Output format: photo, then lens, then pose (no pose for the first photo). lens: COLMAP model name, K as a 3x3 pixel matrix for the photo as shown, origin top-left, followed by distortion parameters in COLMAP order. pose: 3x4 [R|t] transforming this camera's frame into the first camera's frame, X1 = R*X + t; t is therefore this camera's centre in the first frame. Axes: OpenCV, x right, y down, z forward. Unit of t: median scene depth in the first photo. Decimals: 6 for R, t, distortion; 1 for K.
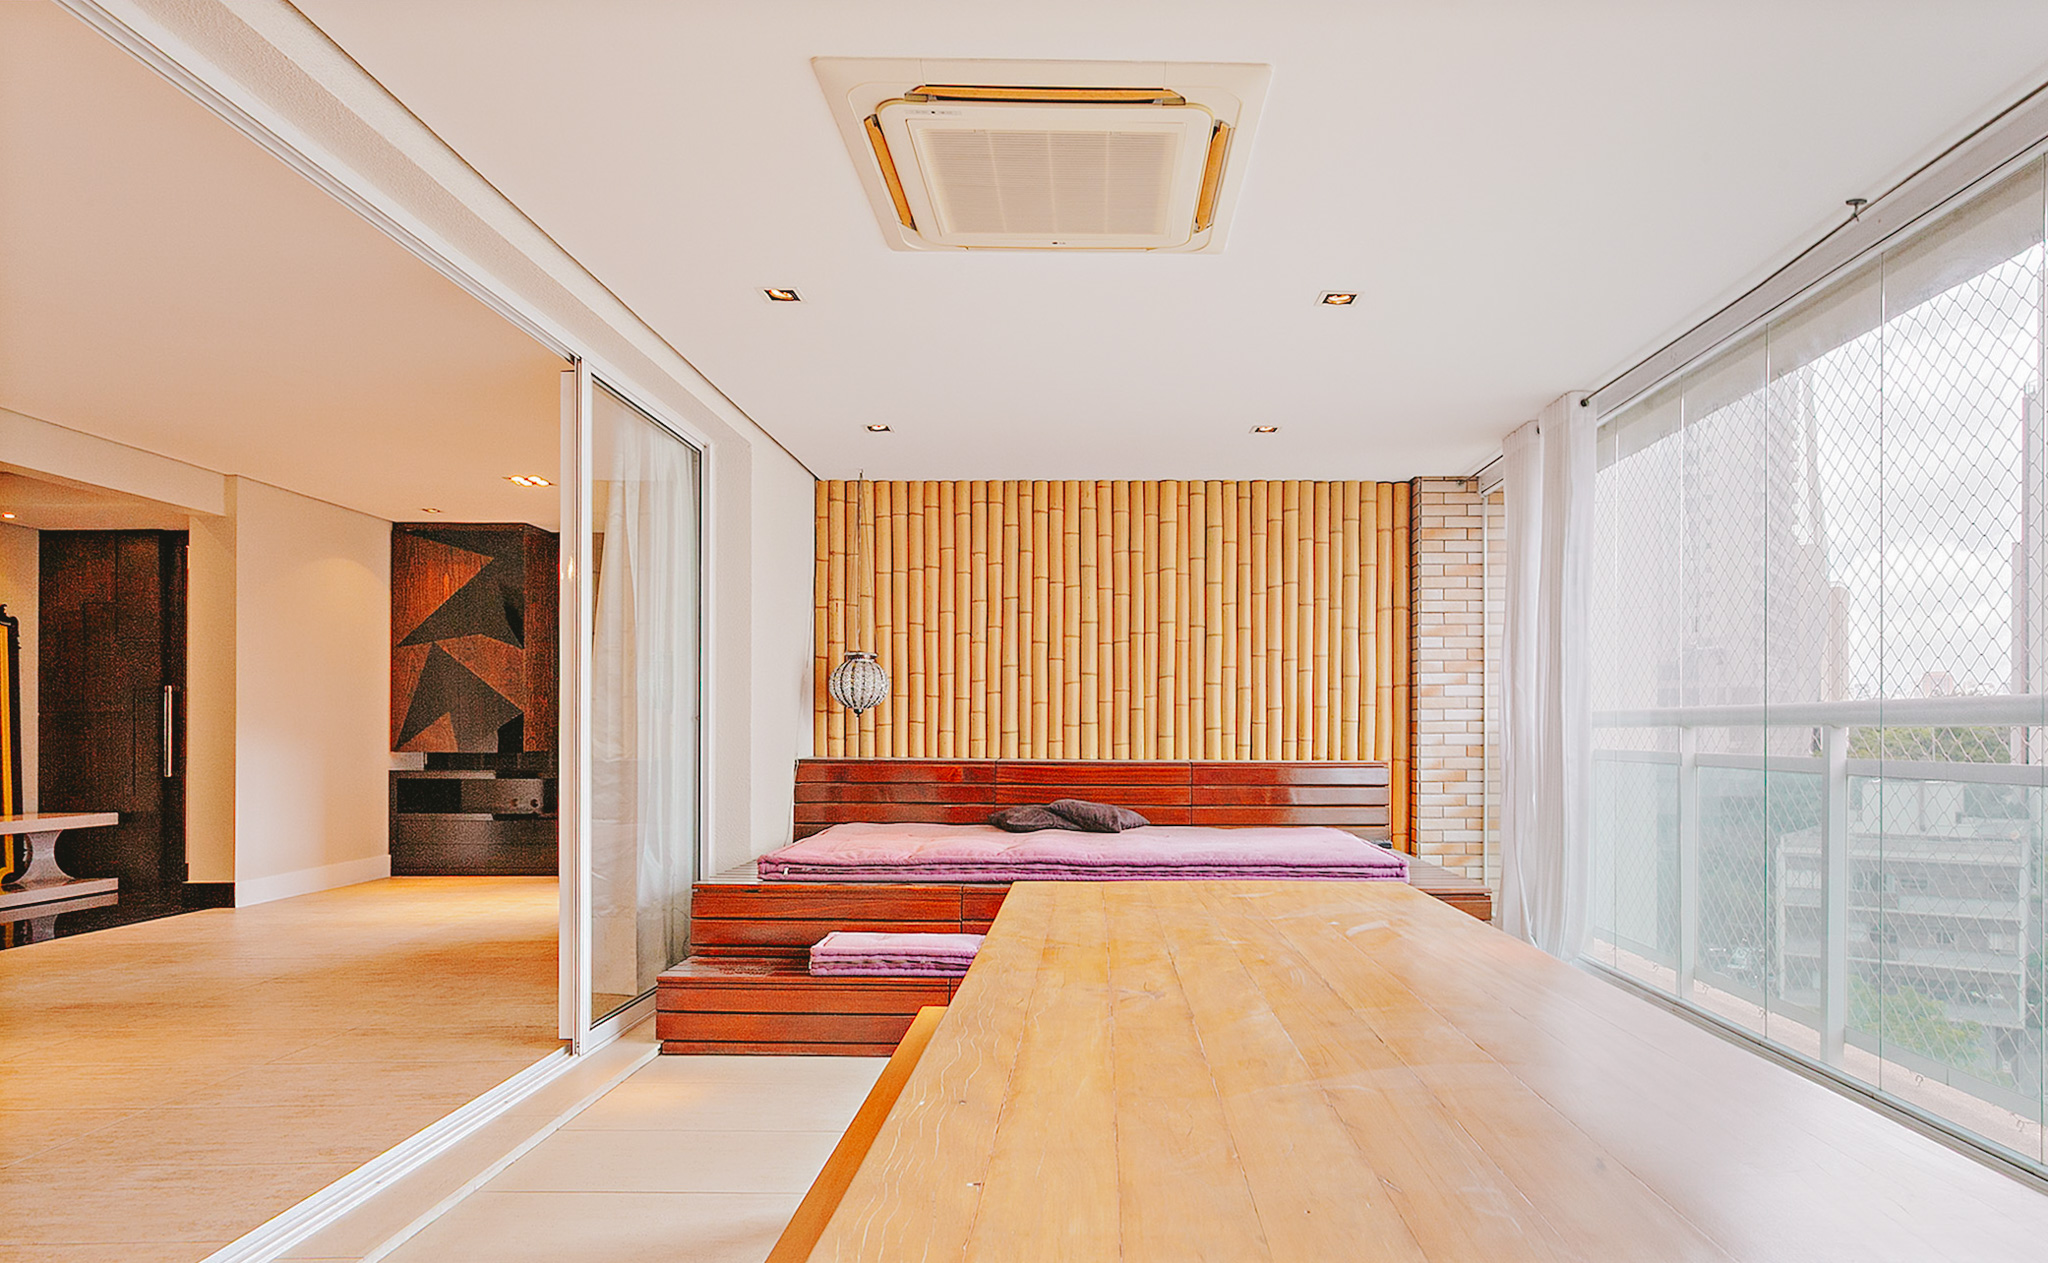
lens RADIAL K [[1220.7, 0, 1047.3], [0, 1220.7, 734.9], [0, 0, 1]] dist [-0.000119, 0.000010]
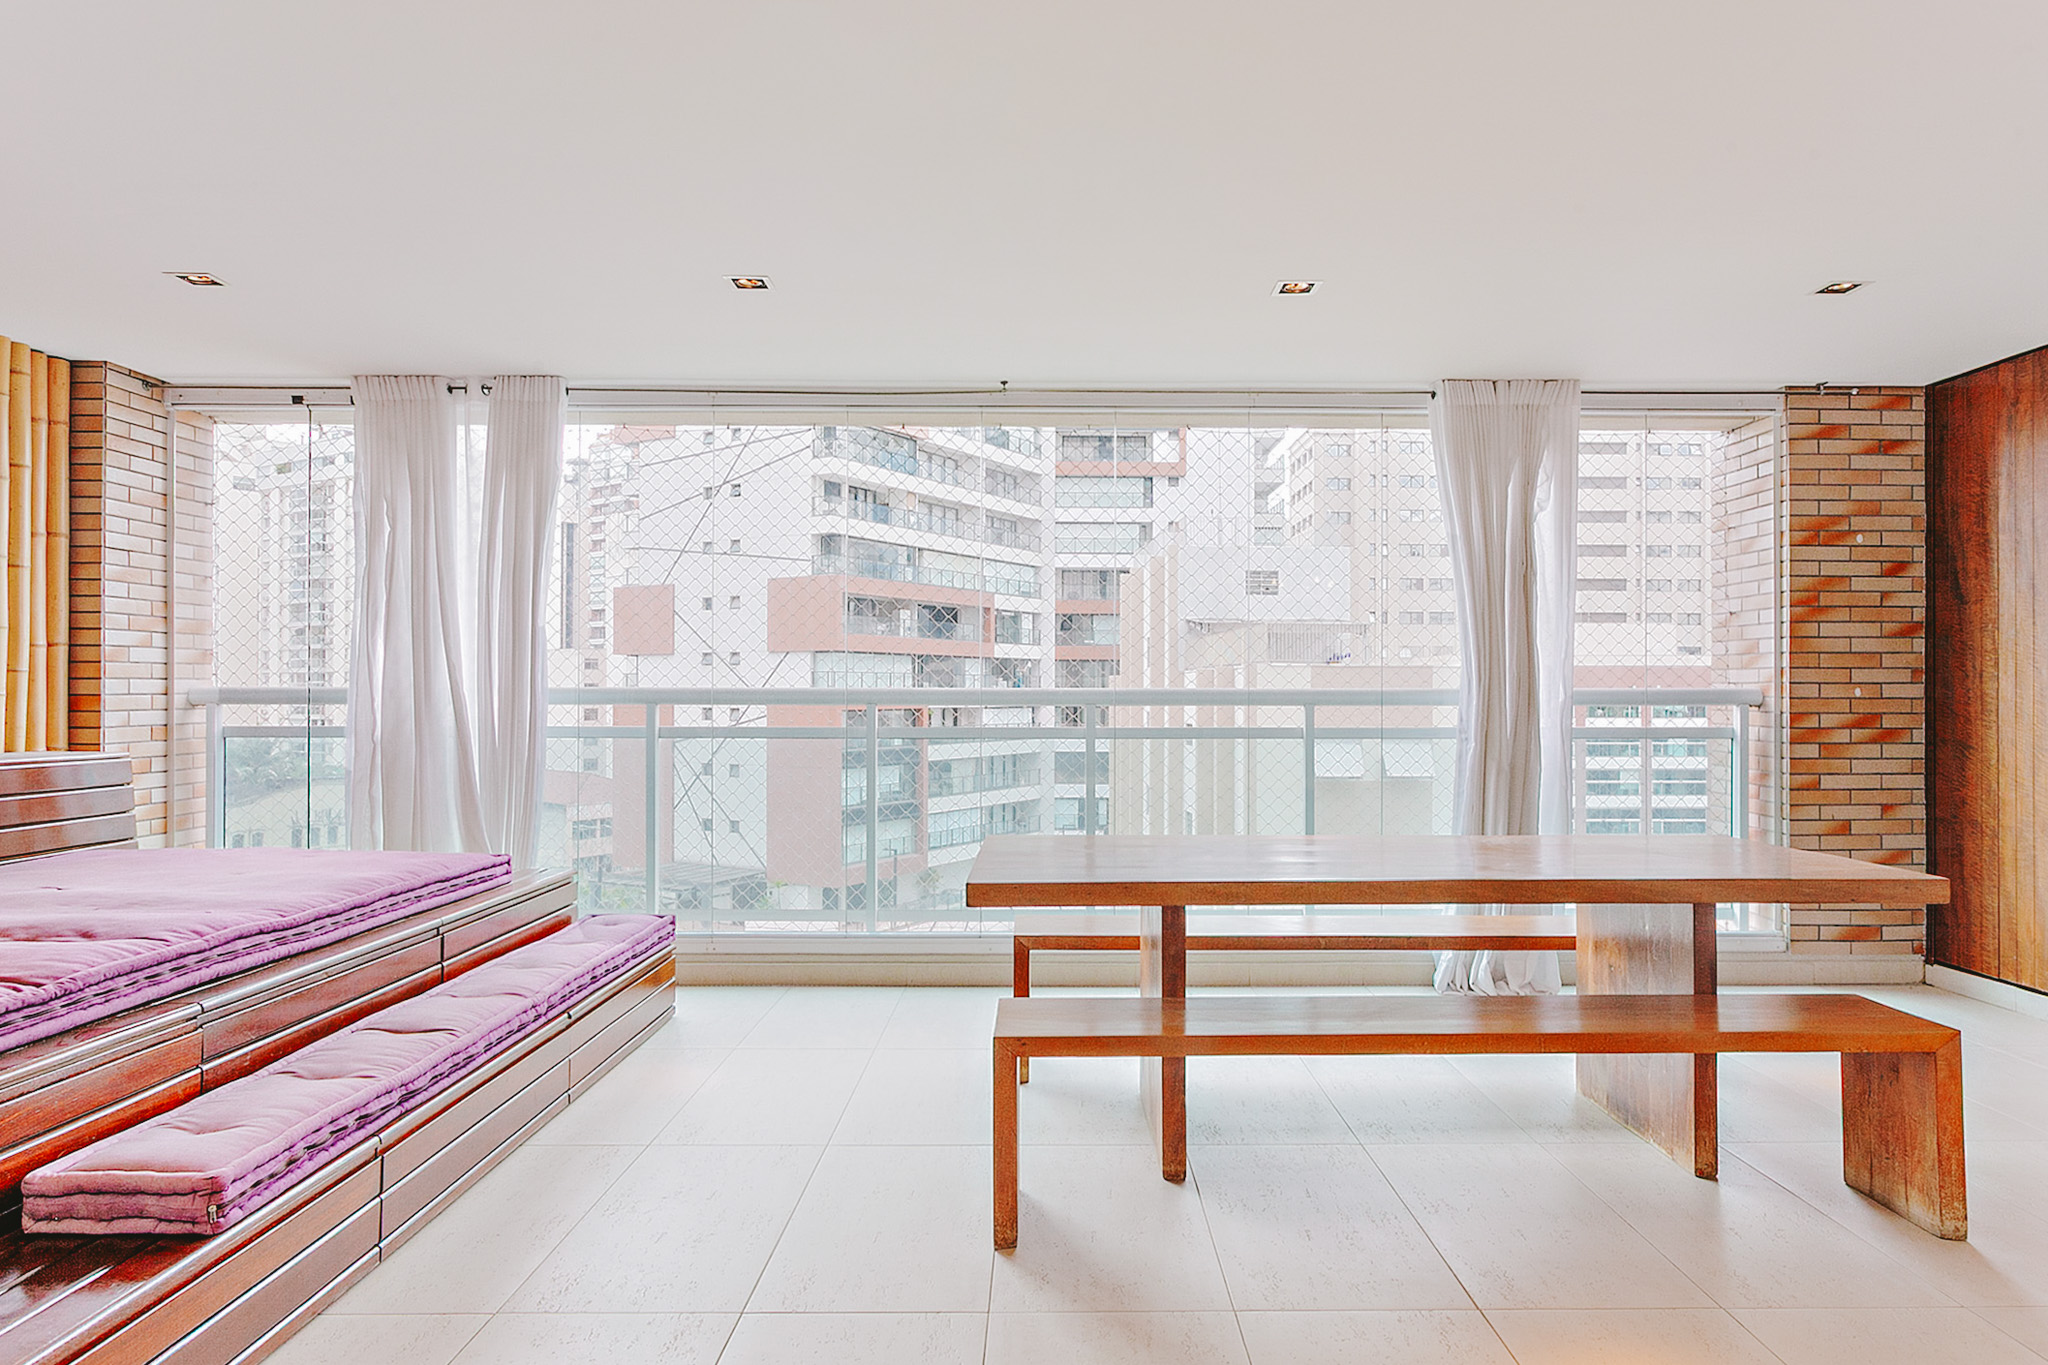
lens RADIAL K [[1246.7, 0, 1025.4], [0, 1246.7, 691.7], [0, 0, 1]] dist [0.002967, 0.000883]
pose [[0.017641, 0.005302, 0.999830, -0.436783], [-0.000050, 0.999986, -0.005302, -0.008898], [-0.999844, 0.000044, 0.017641, 0.432705]]
